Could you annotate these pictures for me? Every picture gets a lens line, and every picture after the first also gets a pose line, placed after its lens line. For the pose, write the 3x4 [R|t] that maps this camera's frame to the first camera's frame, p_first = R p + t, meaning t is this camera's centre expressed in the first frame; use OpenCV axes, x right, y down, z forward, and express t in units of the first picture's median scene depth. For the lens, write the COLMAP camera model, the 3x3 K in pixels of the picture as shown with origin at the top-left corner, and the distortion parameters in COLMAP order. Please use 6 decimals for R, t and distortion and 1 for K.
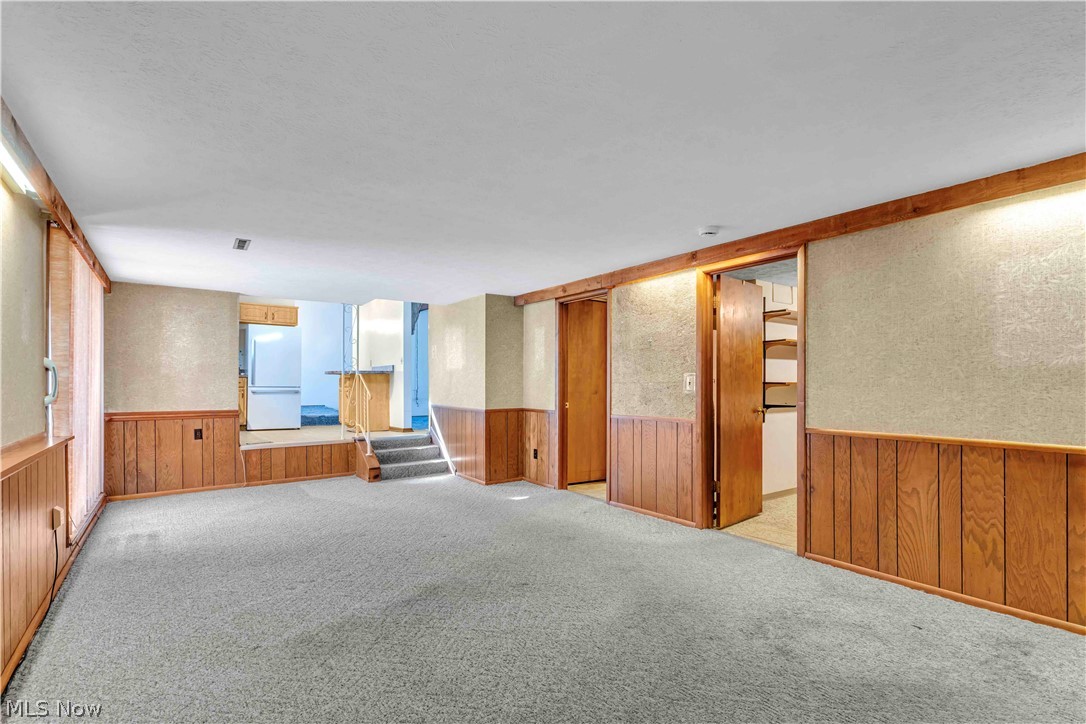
lens RADIAL K [[522.6, 0, 538.9], [0, 522.6, 381.2], [0, 0, 1]] dist [-0.002409, -0.003798]
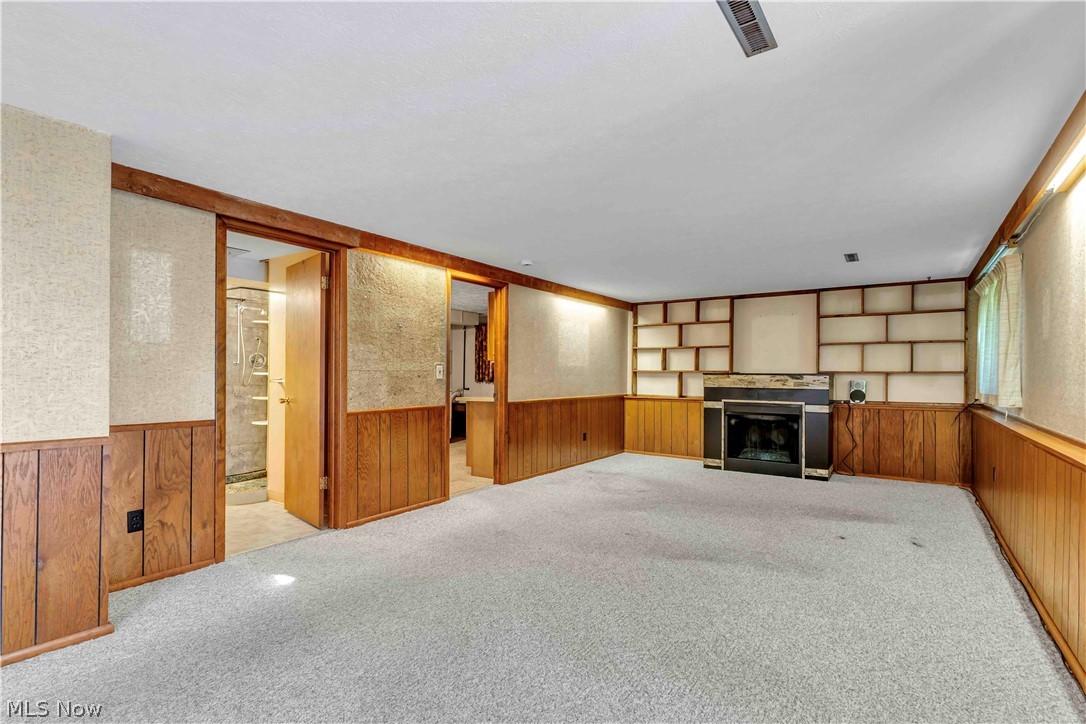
lens RADIAL K [[522.6, 0, 543.8], [0, 522.6, 370.5], [0, 0, 1]] dist [-0.002409, -0.003798]
pose [[-0.354296, -0.001507, 0.935132, -0.764871], [-0.016278, 0.999857, -0.004556, 0.002242], [-0.934992, -0.016836, -0.354270, 1.114667]]
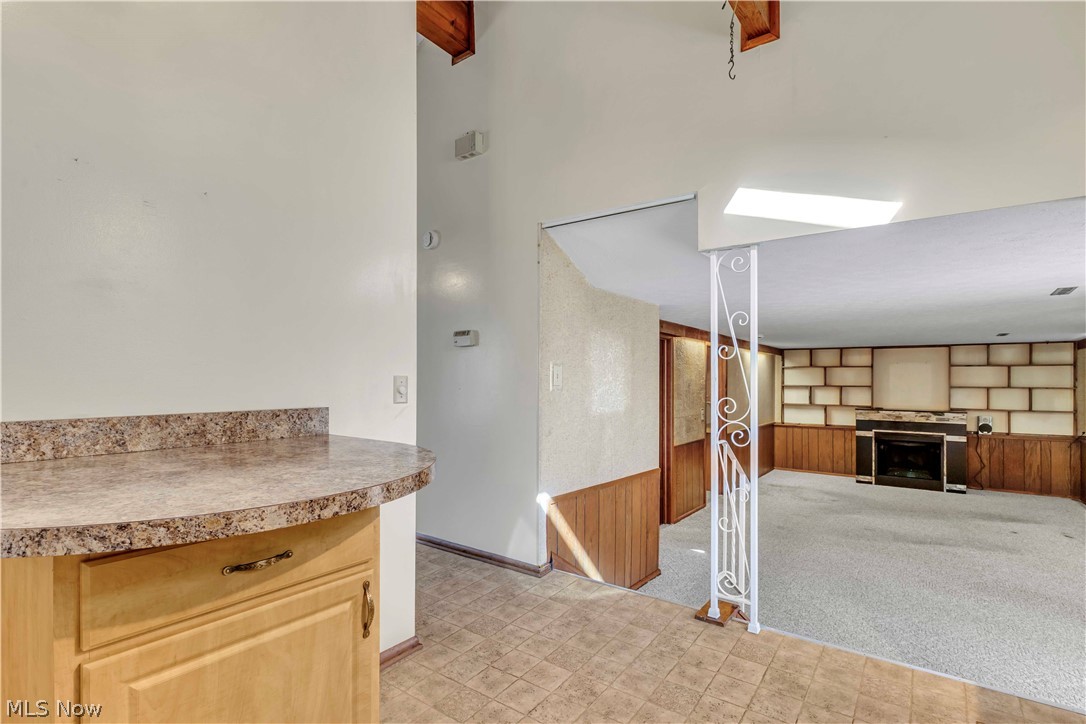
lens RADIAL K [[522.6, 0, 546.7], [0, 522.6, 375.0], [0, 0, 1]] dist [-0.002409, -0.003798]
pose [[-0.324838, 0.007678, 0.945739, -0.964130], [-0.016701, 0.999765, -0.013853, -0.080009], [-0.945622, -0.020294, -0.324633, 1.828513]]
